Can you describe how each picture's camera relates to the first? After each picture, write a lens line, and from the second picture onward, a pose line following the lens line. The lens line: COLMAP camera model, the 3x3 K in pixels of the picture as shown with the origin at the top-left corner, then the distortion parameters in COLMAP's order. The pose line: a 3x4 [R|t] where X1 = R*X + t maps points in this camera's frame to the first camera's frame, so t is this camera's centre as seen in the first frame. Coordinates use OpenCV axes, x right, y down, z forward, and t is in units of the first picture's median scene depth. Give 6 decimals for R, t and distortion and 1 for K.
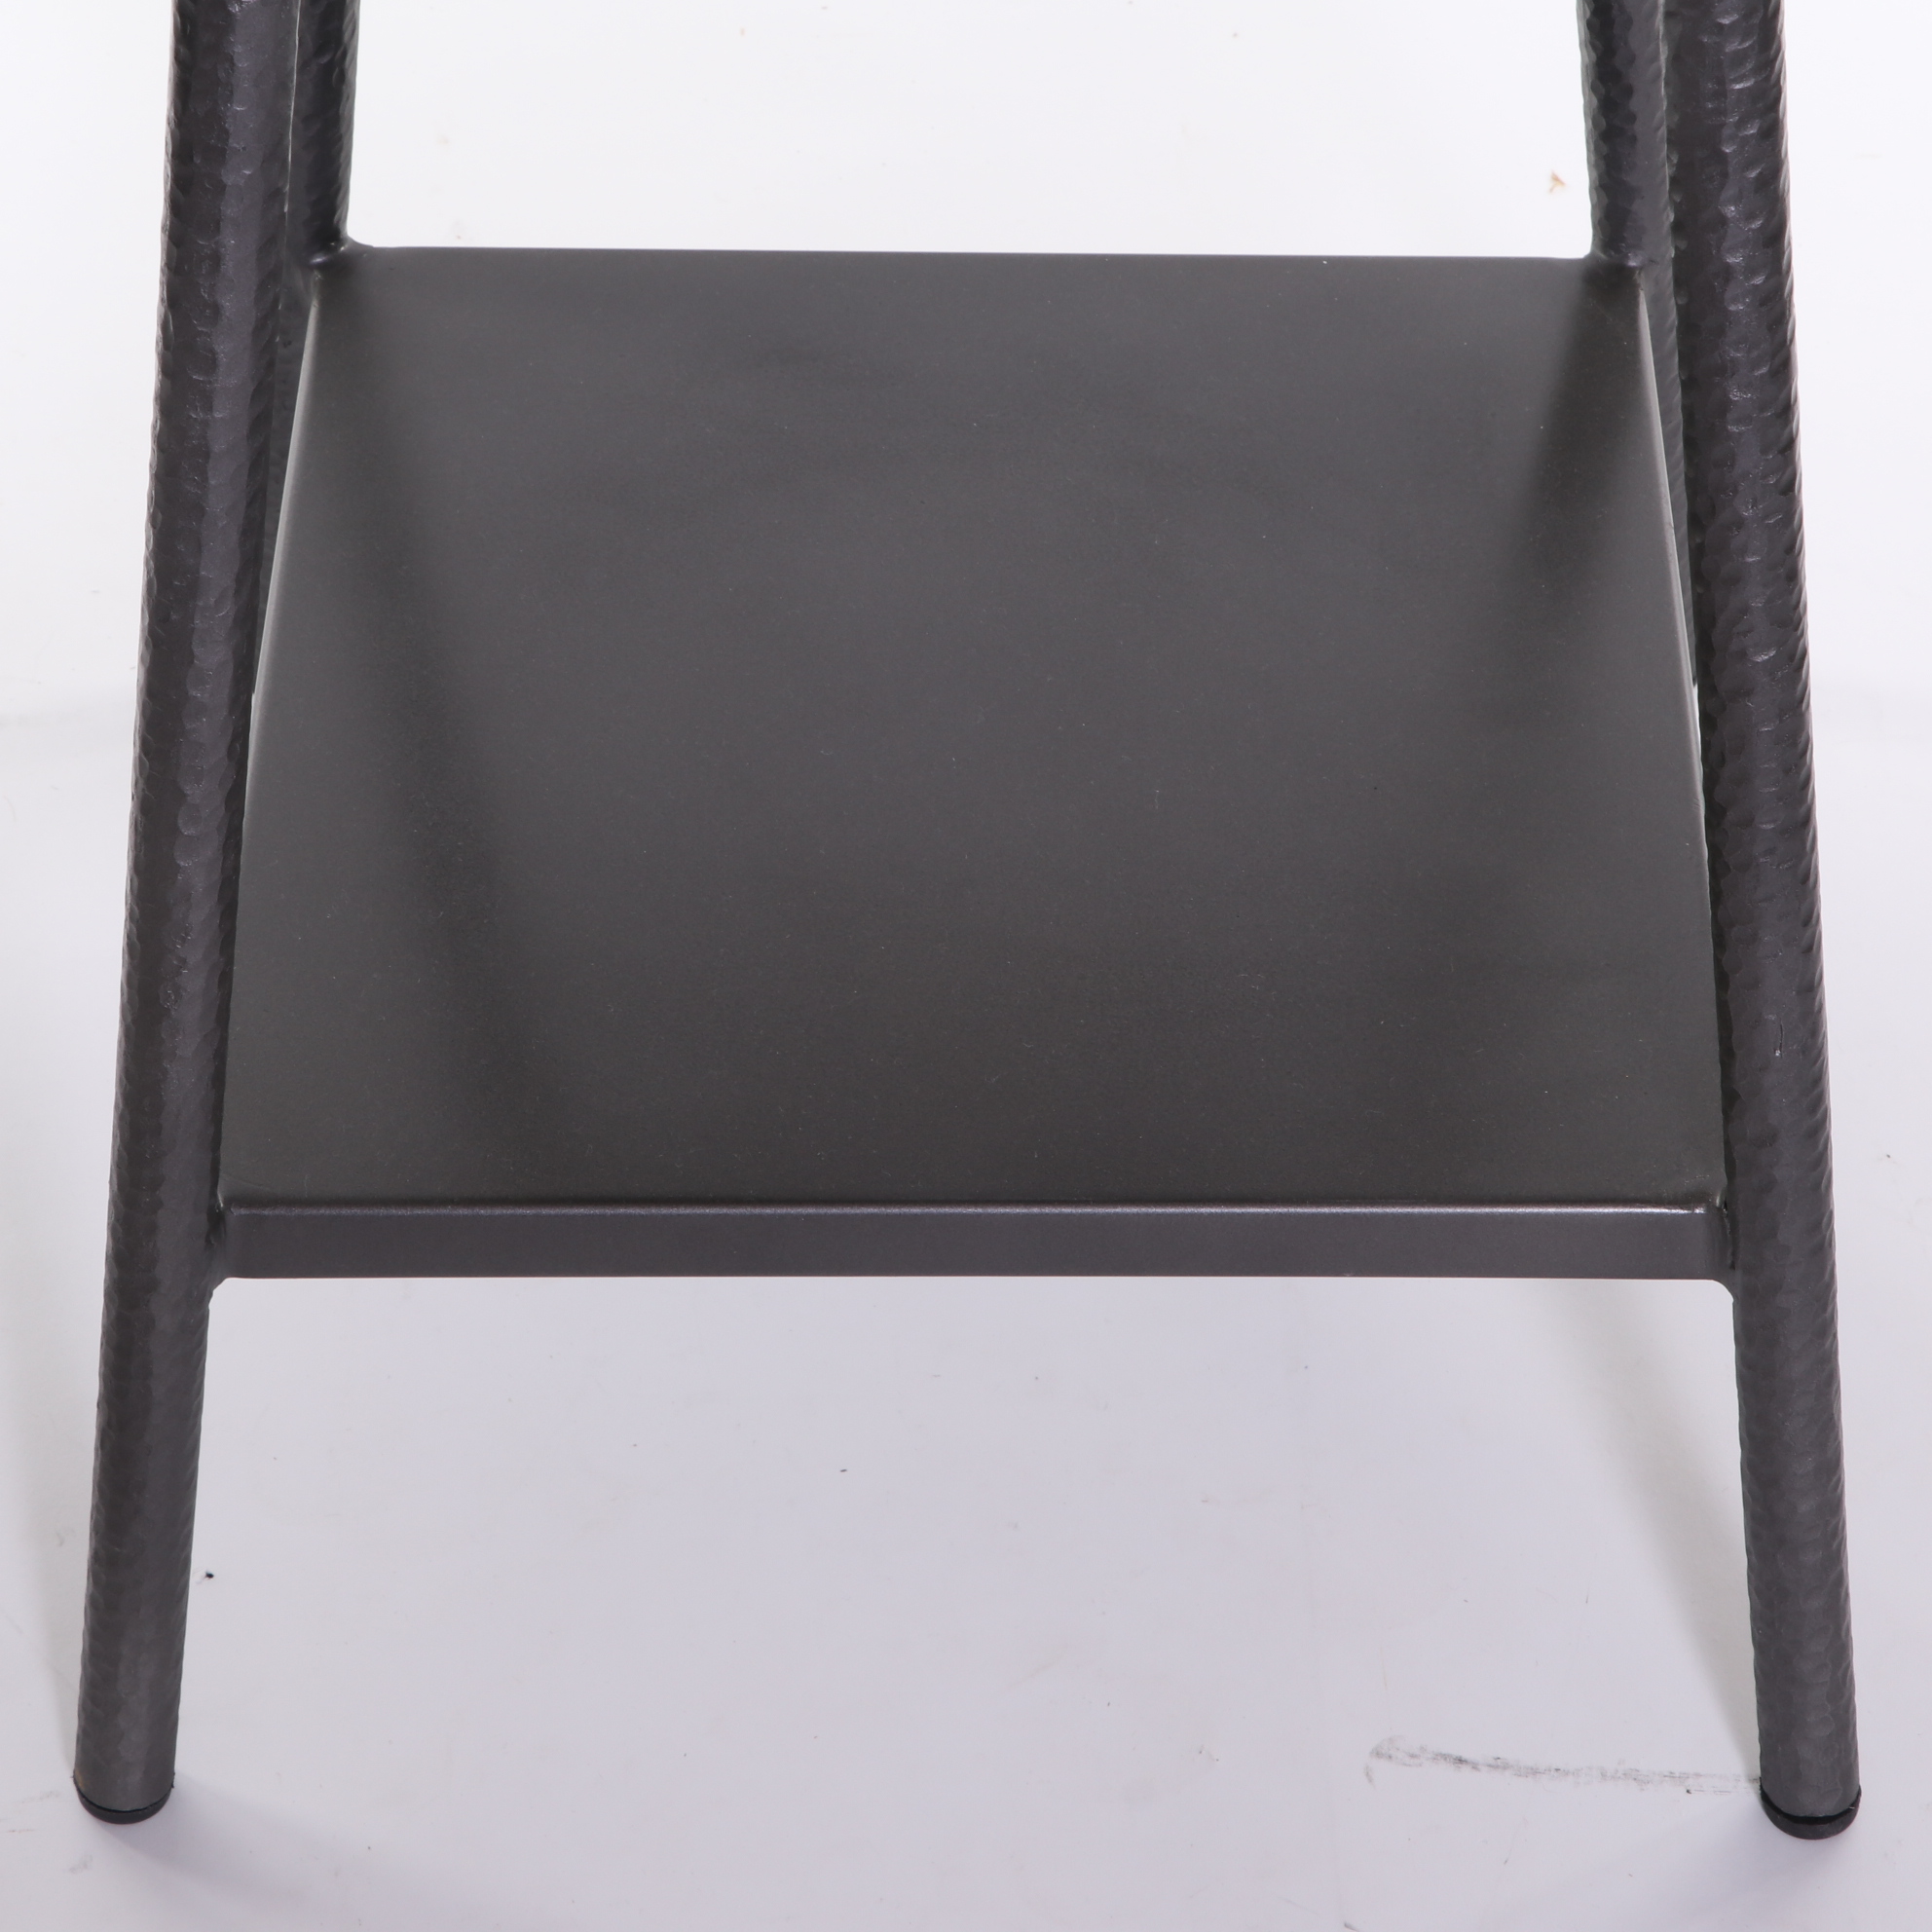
lens RADIAL K [[5398.6, 0, 966.0], [0, 5398.6, 966.0], [0, 0, 1]] dist [0.117838, 0.148732]
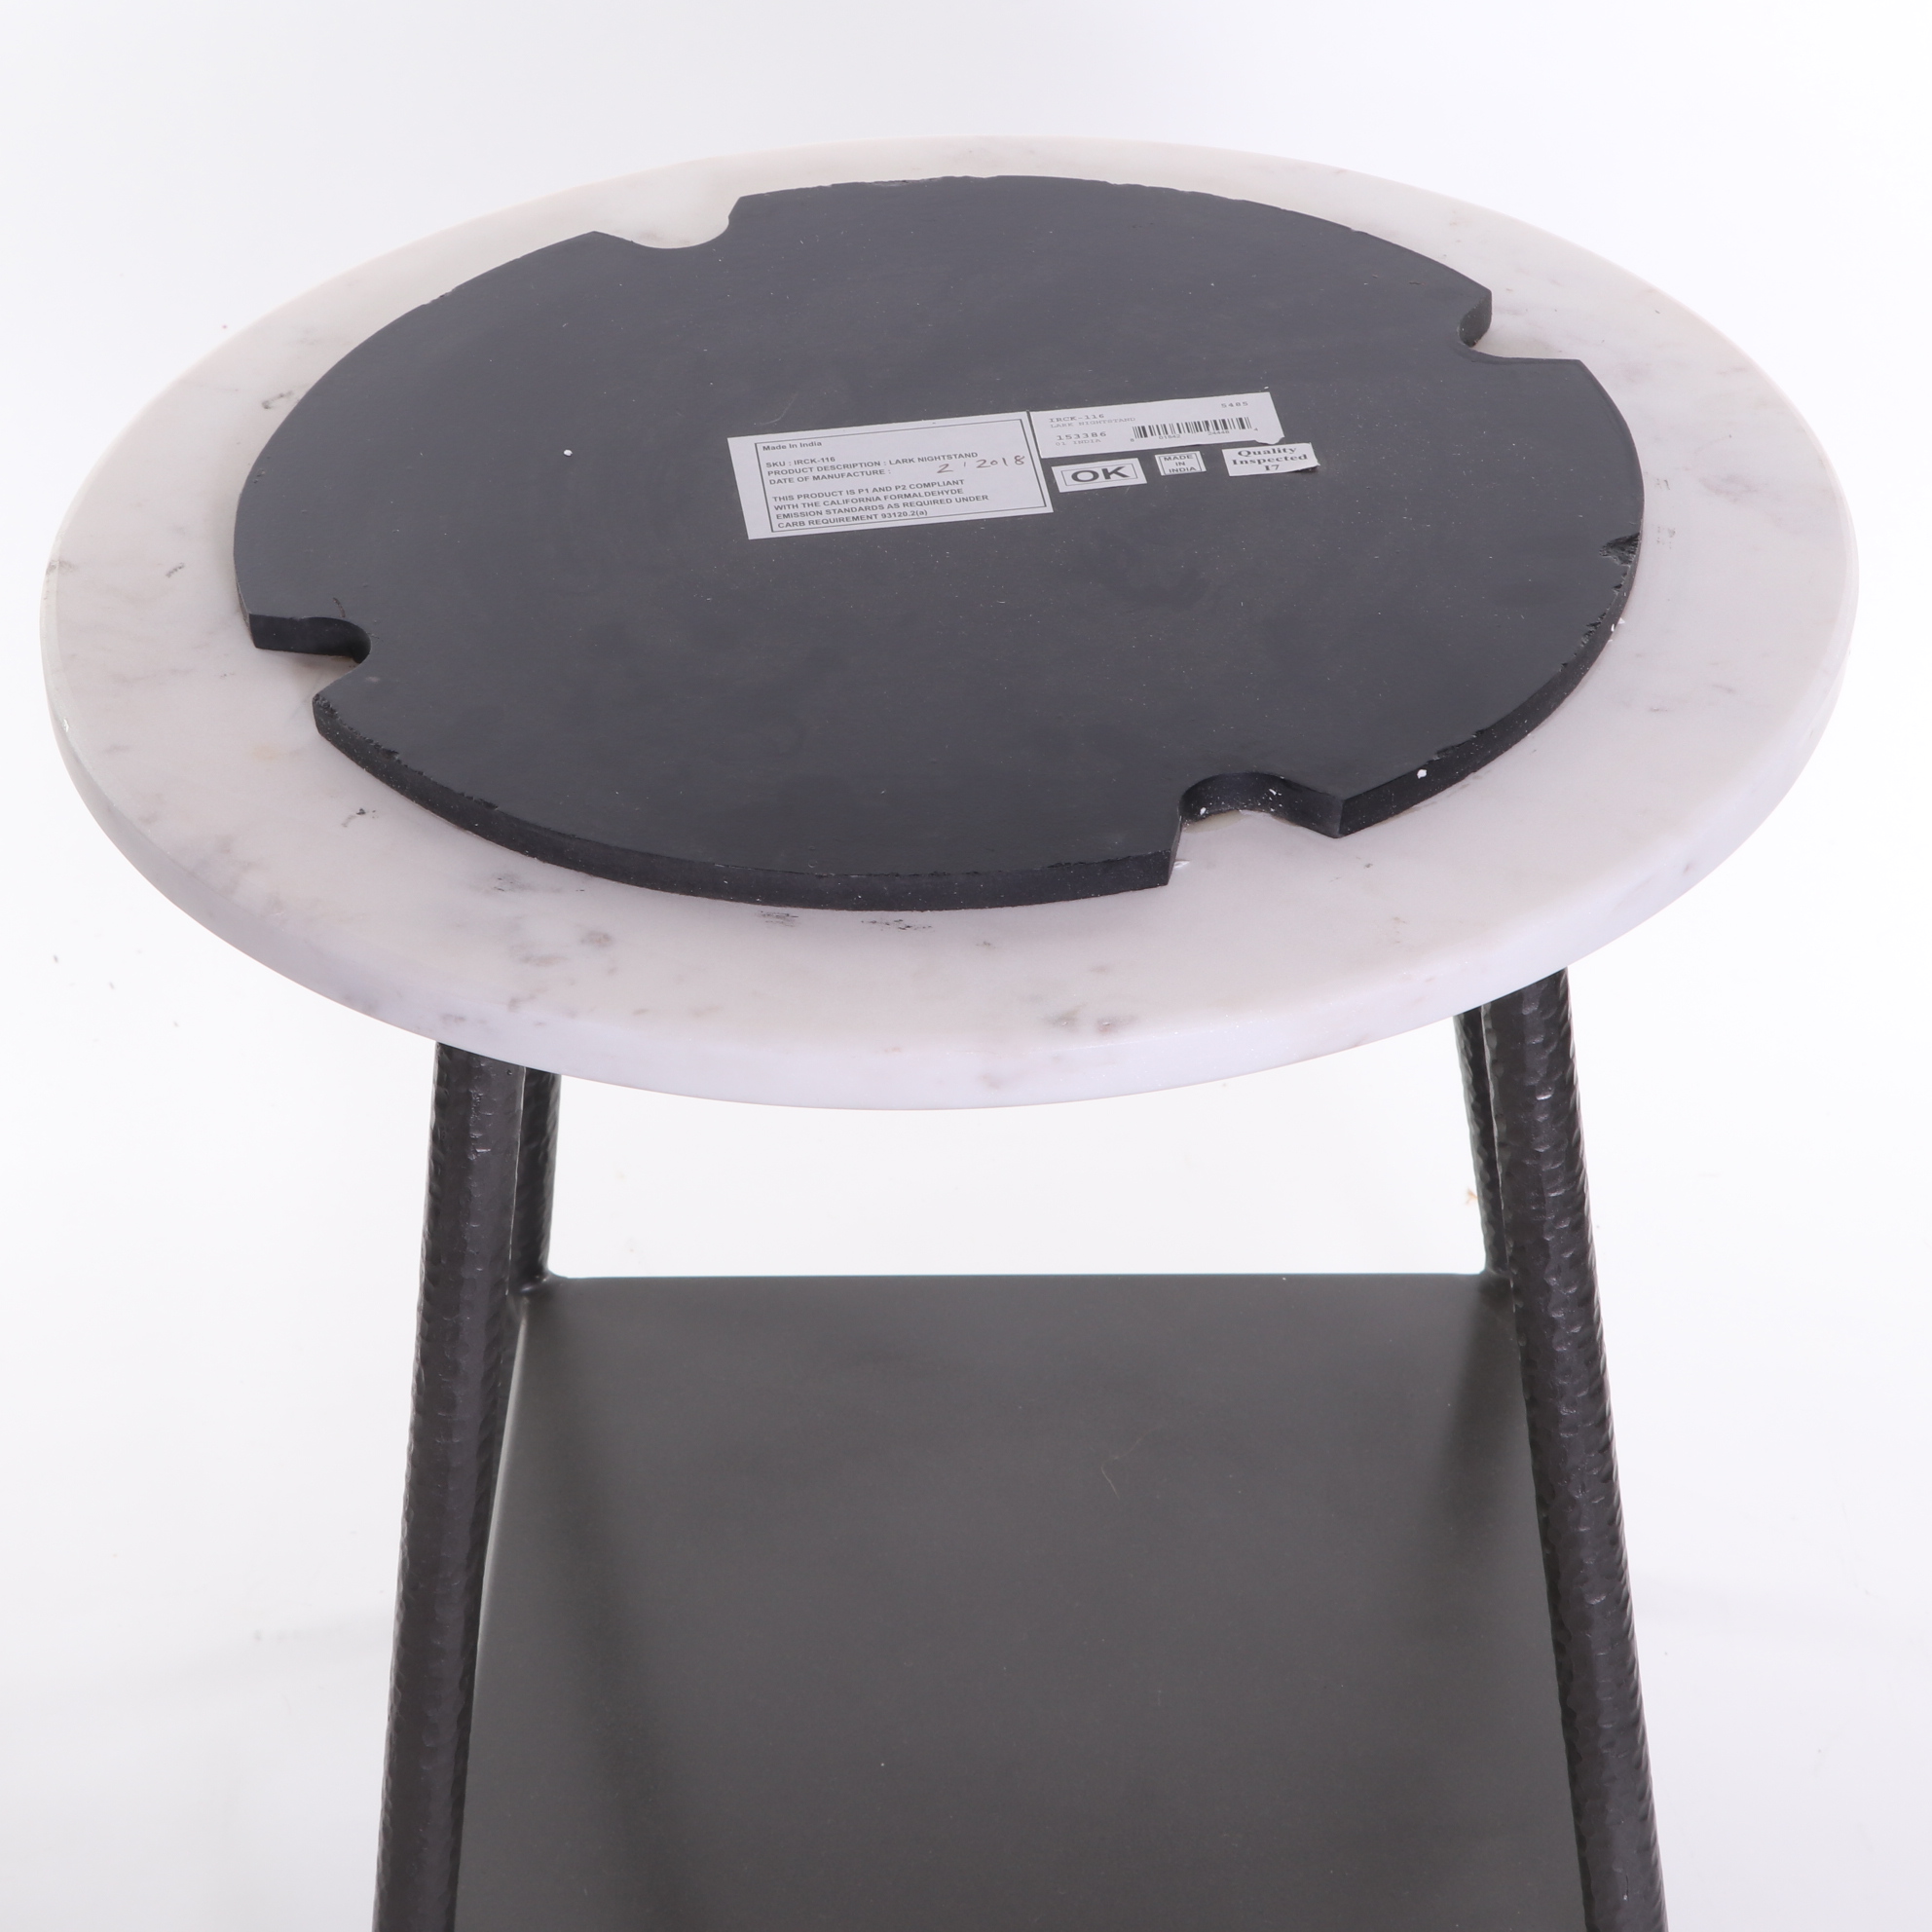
lens RADIAL K [[4625.6, 0, 966.0], [0, 4625.6, 966.0], [0, 0, 1]] dist [-0.030375, 0.774634]
pose [[0.999689, -0.014255, -0.020452, 0.015916], [0.010656, 0.986002, -0.166391, -0.022652], [0.022538, 0.166122, 0.985848, -0.162853]]
